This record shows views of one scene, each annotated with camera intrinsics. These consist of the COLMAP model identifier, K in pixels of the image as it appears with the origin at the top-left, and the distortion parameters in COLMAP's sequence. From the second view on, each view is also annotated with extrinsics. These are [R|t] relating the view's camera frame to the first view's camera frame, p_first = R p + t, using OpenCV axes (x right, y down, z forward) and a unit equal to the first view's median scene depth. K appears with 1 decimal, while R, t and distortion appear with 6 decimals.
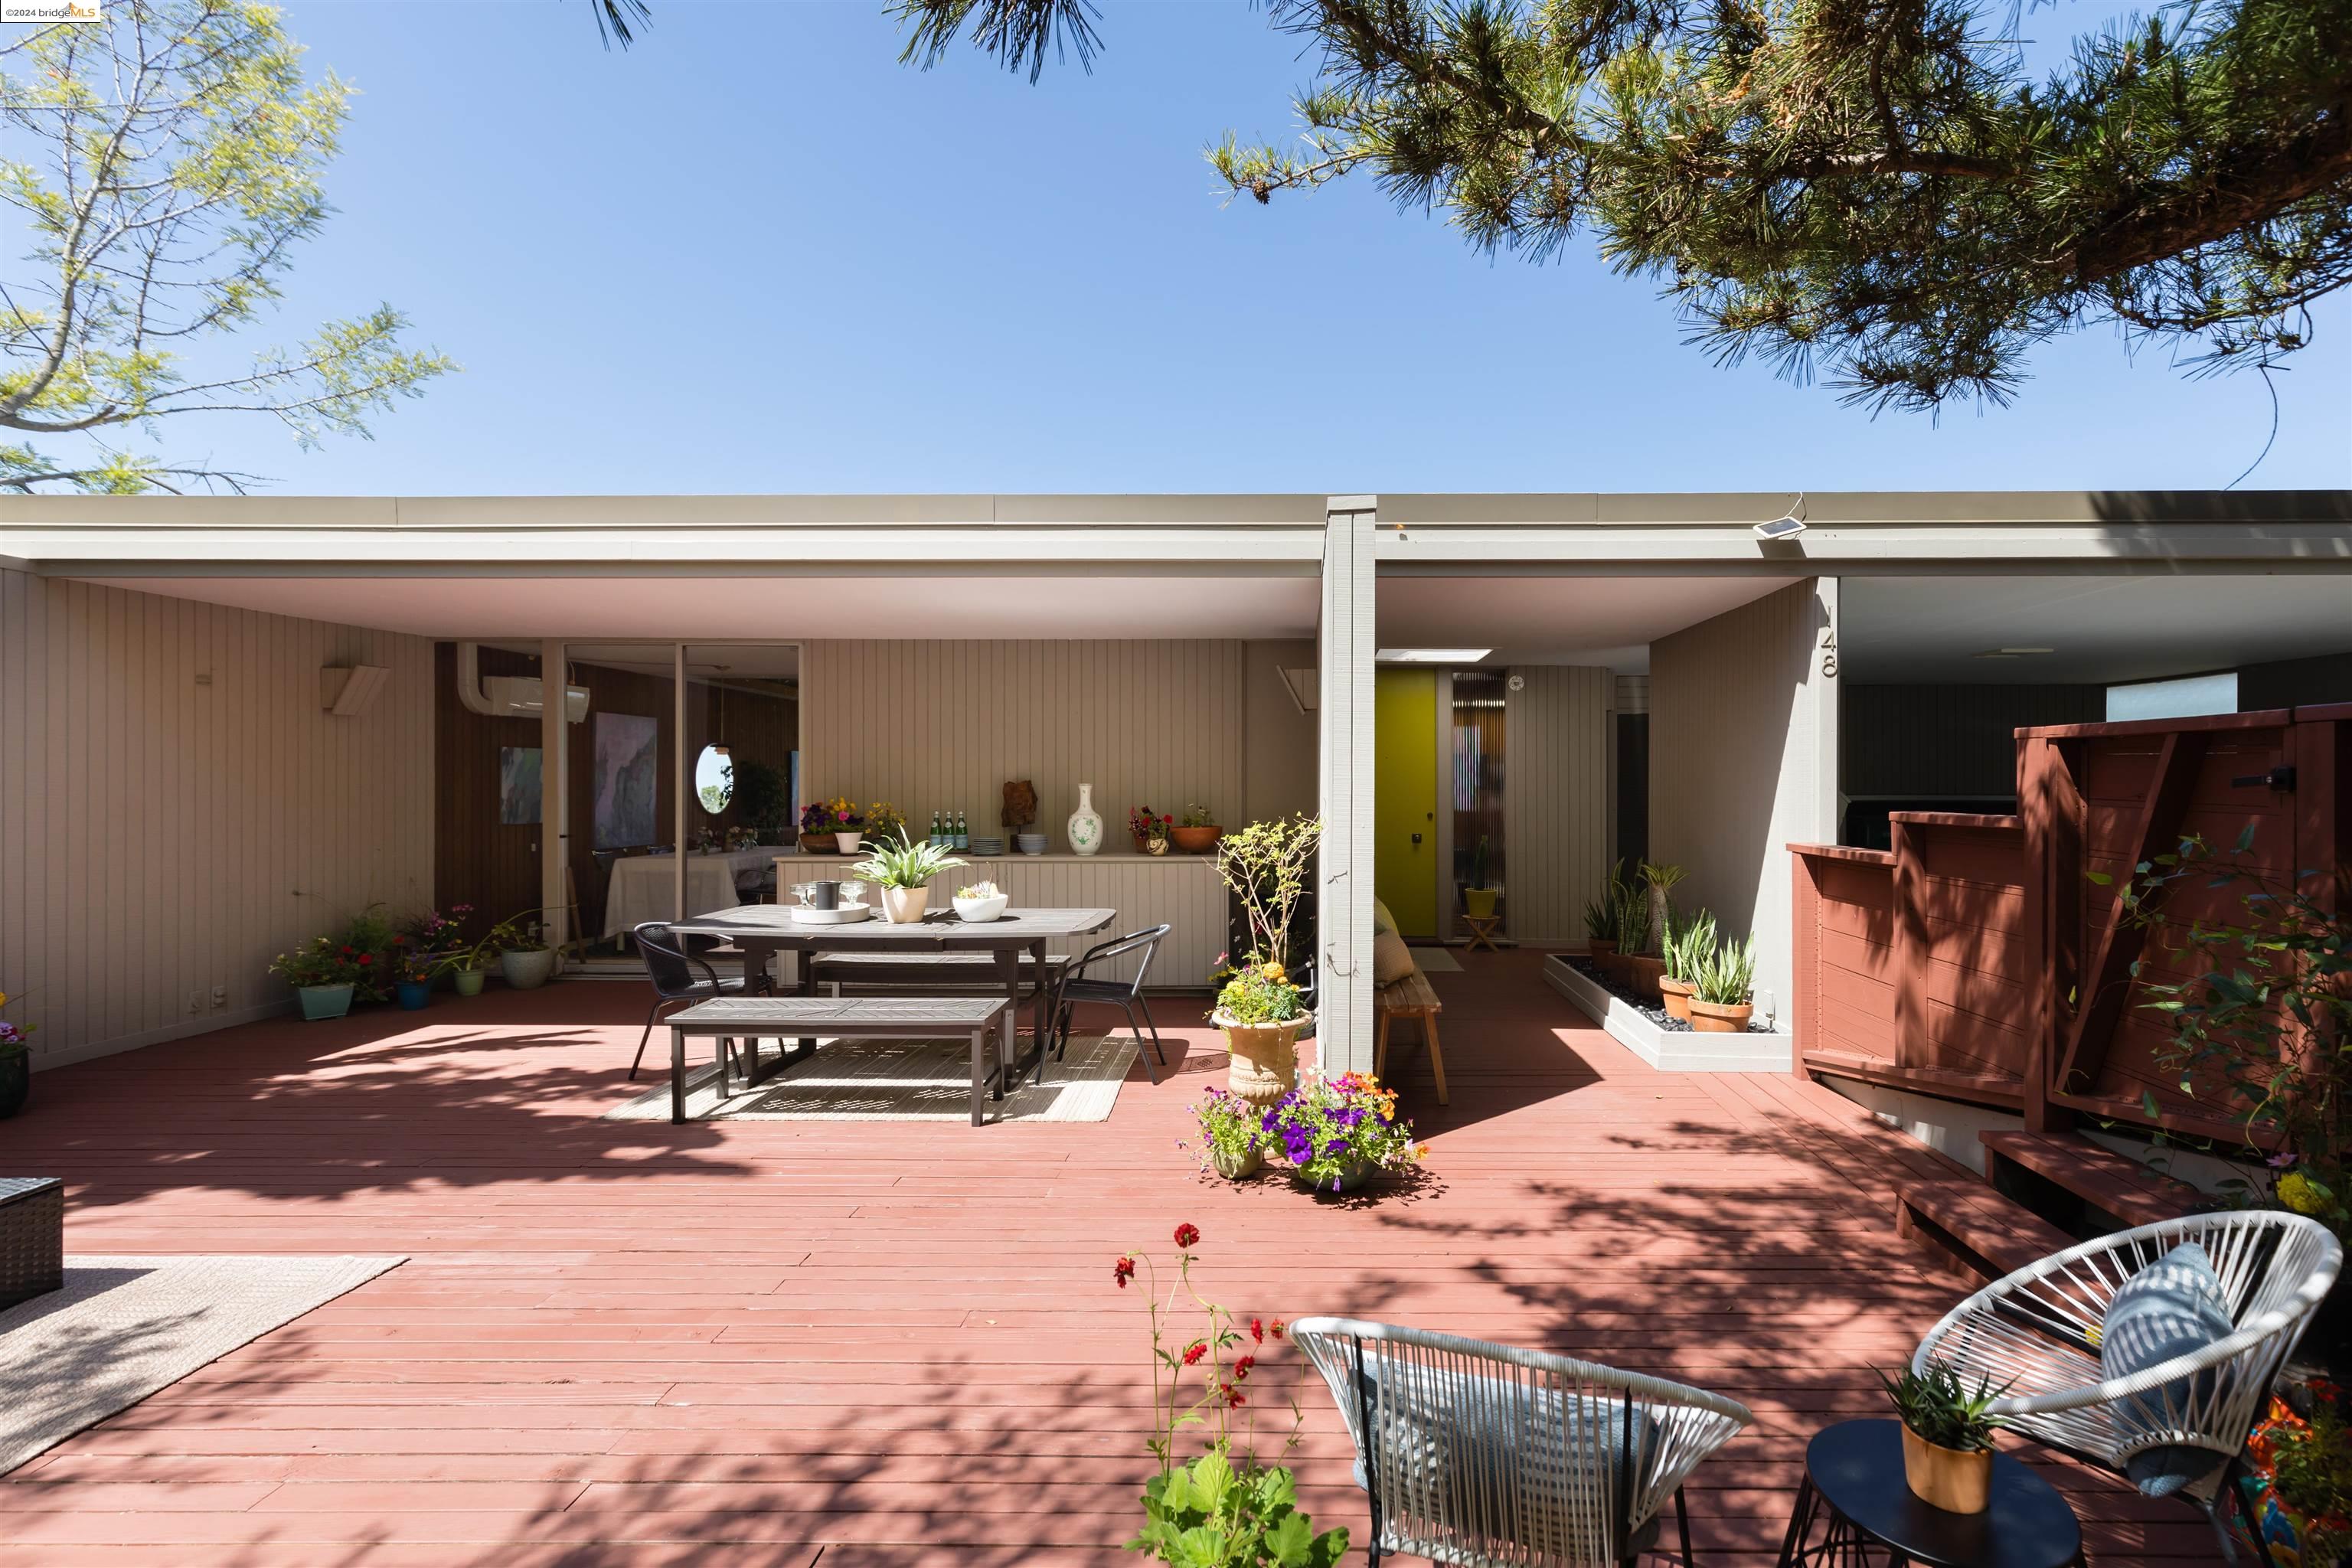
lens RADIAL K [[1115.1, 0, 1307.3], [0, 1115.1, 782.3], [0, 0, 1]] dist [0.000908, -0.000127]
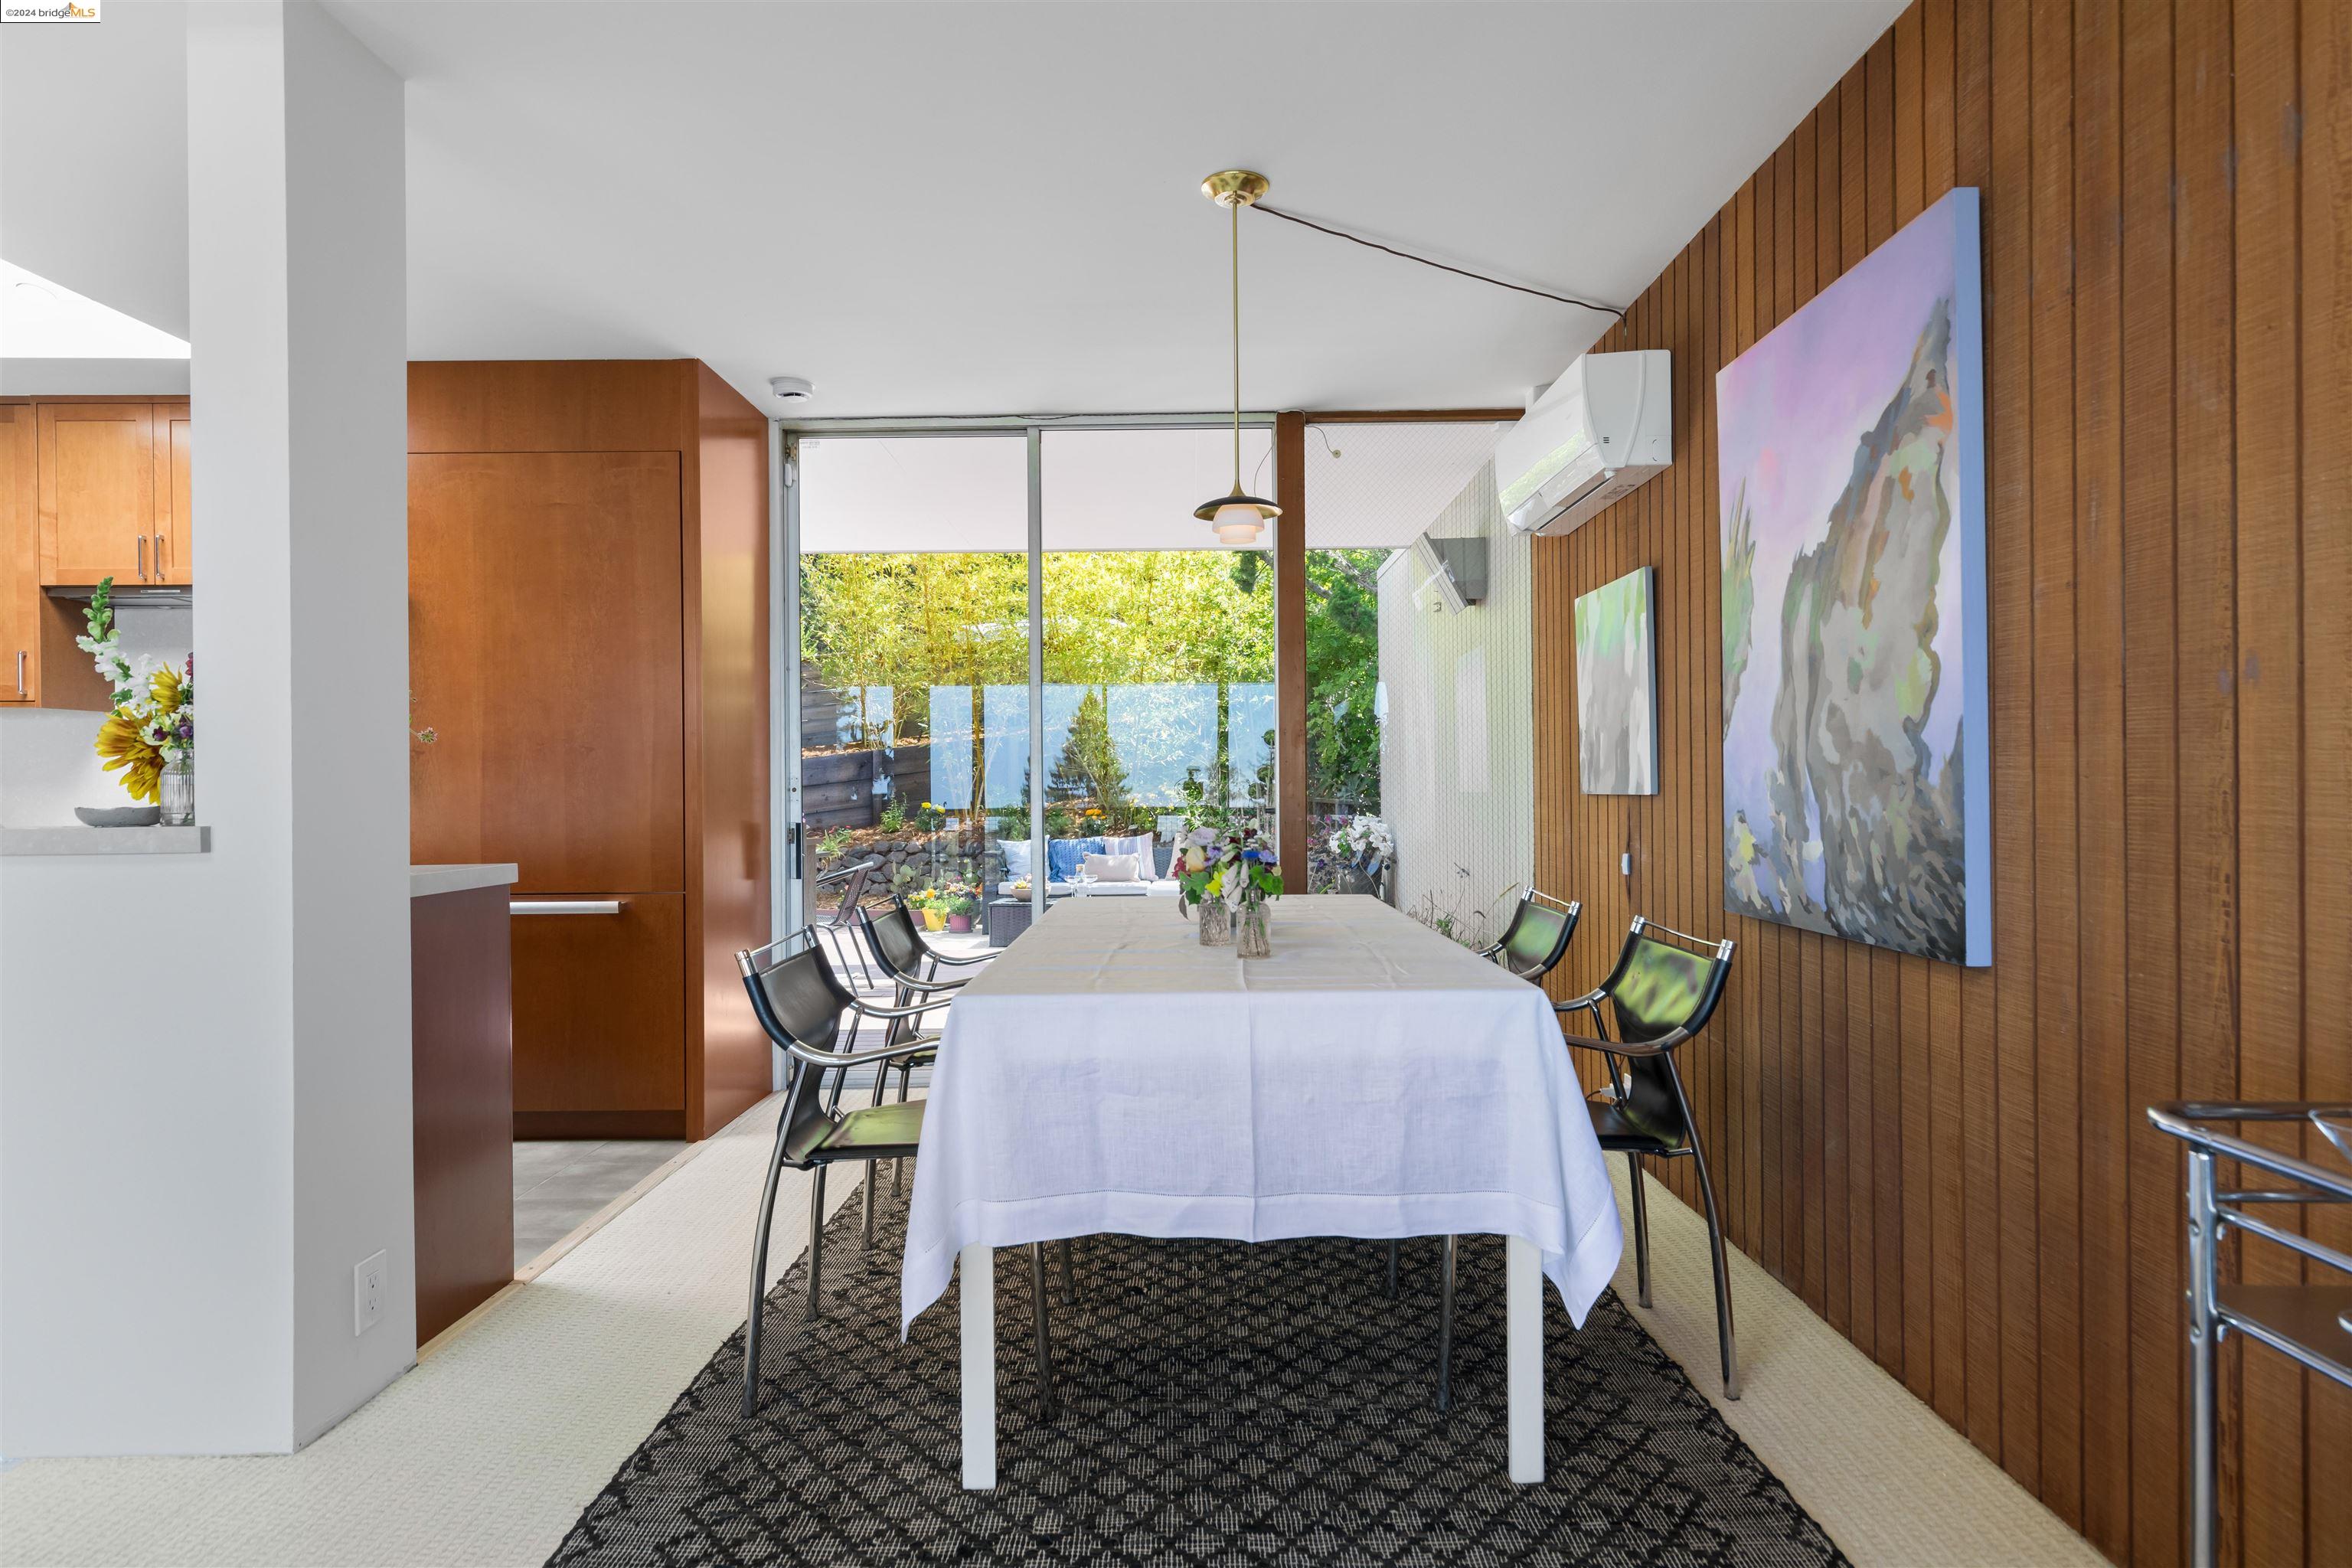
lens RADIAL K [[1292.3, 0, 1176.0], [0, 1292.3, 784.0], [0, 0, 1]] dist [0.006343, 0.000130]
pose [[-0.999972, 0.003344, 0.006743, -0.931603], [0.003320, 0.999988, -0.003552, 0.058071], [-0.006755, -0.003530, -0.999971, 2.363557]]
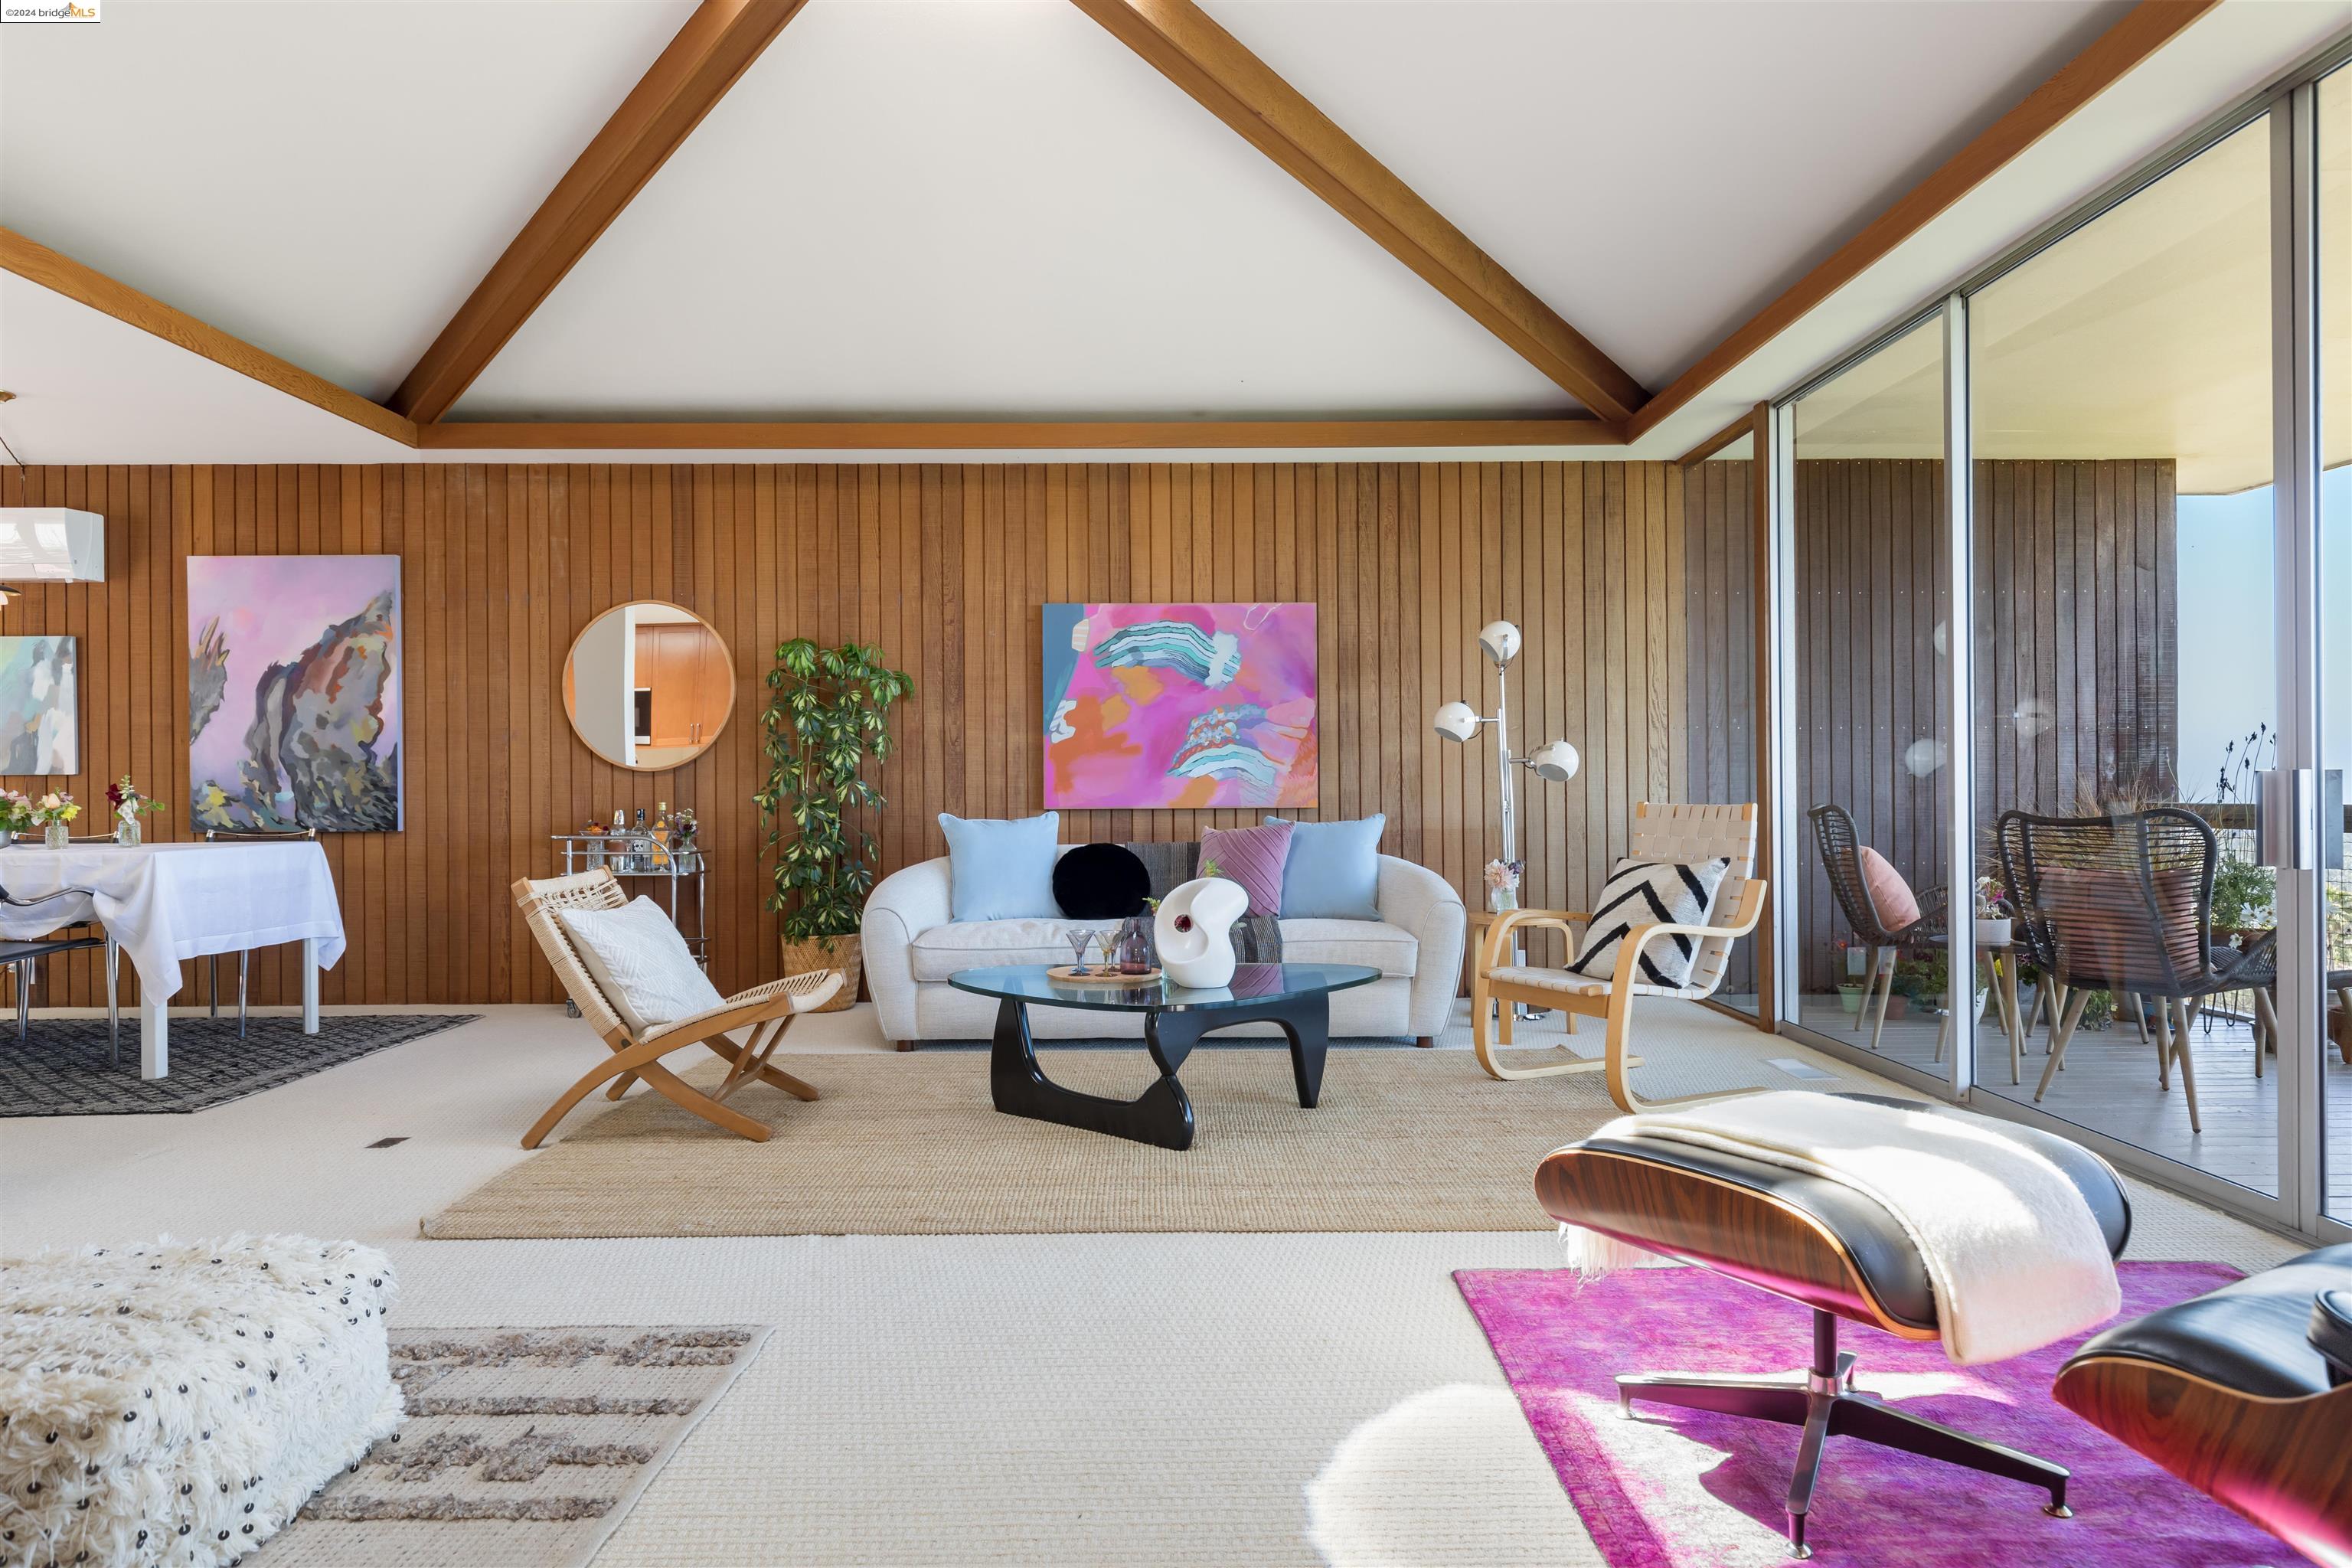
lens RADIAL K [[1442.0, 0, 1176.0], [0, 1442.0, 784.0], [0, 0, 1]] dist [0.003774, -0.000474]
pose [[0.010894, -0.005630, -0.999925, 0.032012], [0.007704, 0.999955, -0.005546, 0.083403], [0.999911, -0.007643, 0.010937, 2.610221]]
